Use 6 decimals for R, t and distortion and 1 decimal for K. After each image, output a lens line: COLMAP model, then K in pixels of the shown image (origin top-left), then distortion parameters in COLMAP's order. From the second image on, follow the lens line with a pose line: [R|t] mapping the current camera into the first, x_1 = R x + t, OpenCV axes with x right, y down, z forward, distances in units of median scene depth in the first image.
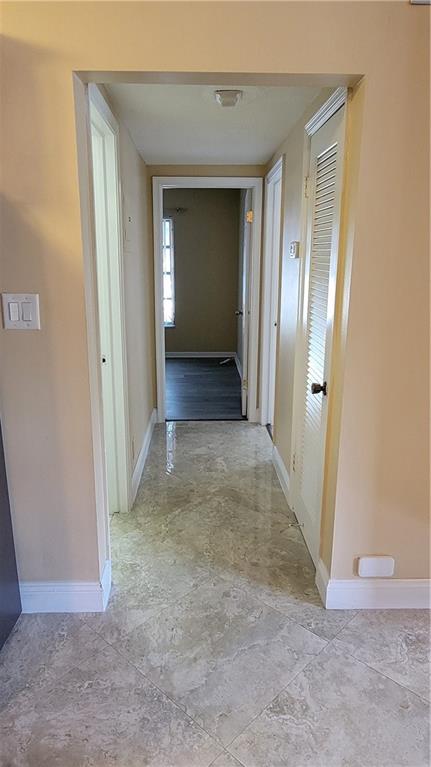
lens RADIAL K [[499.6, 0, 214.2], [0, 499.6, 383.1], [0, 0, 1]] dist [-0.001832, -0.000699]
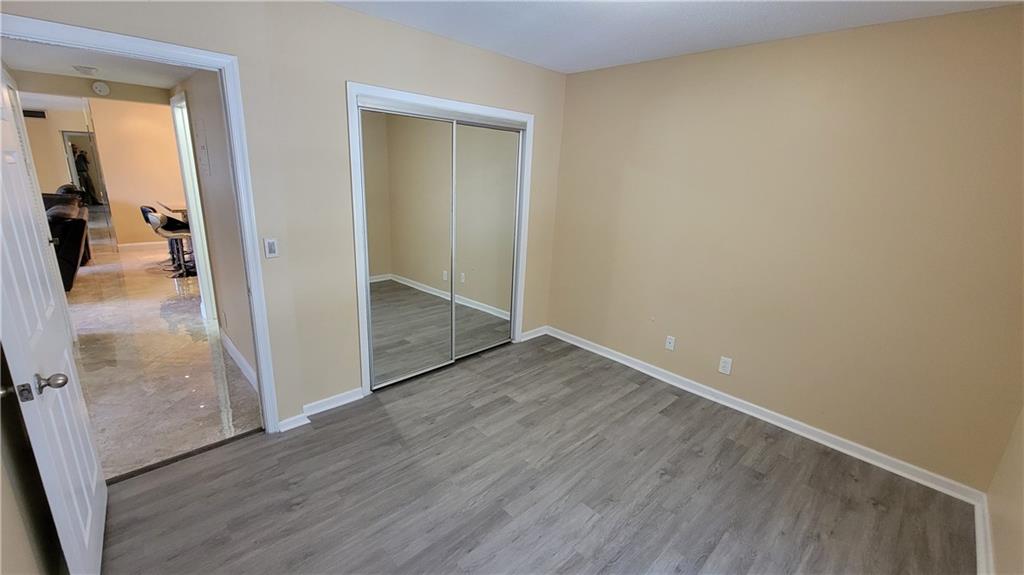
lens RADIAL K [[422.7, 0, 510.4], [0, 422.7, 284.4], [0, 0, 1]] dist [-0.002216, -0.001238]
pose [[-0.738839, 0.147436, -0.657556, 0.004383], [-0.206155, 0.879540, 0.428848, -0.659264], [0.641574, 0.452407, -0.619444, 2.369377]]
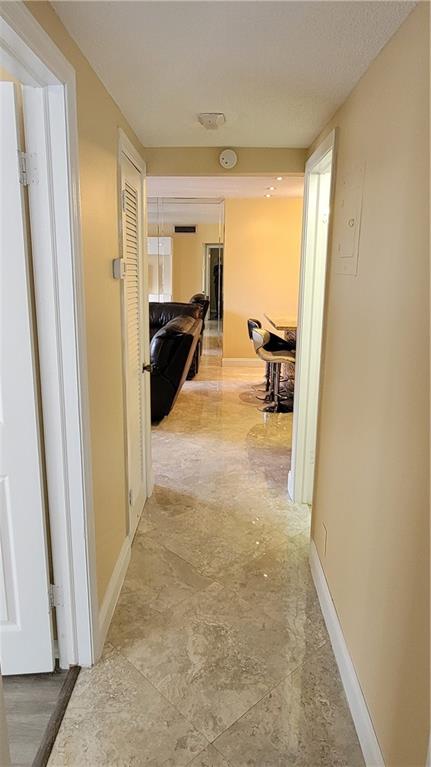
lens RADIAL K [[499.6, 0, 215.3], [0, 499.6, 383.4], [0, 0, 1]] dist [-0.001832, -0.000699]
pose [[-0.998852, -0.020923, 0.043094, -0.032216], [0.001189, 0.888471, 0.458932, -0.448844], [-0.047890, 0.458456, -0.887426, 1.703508]]
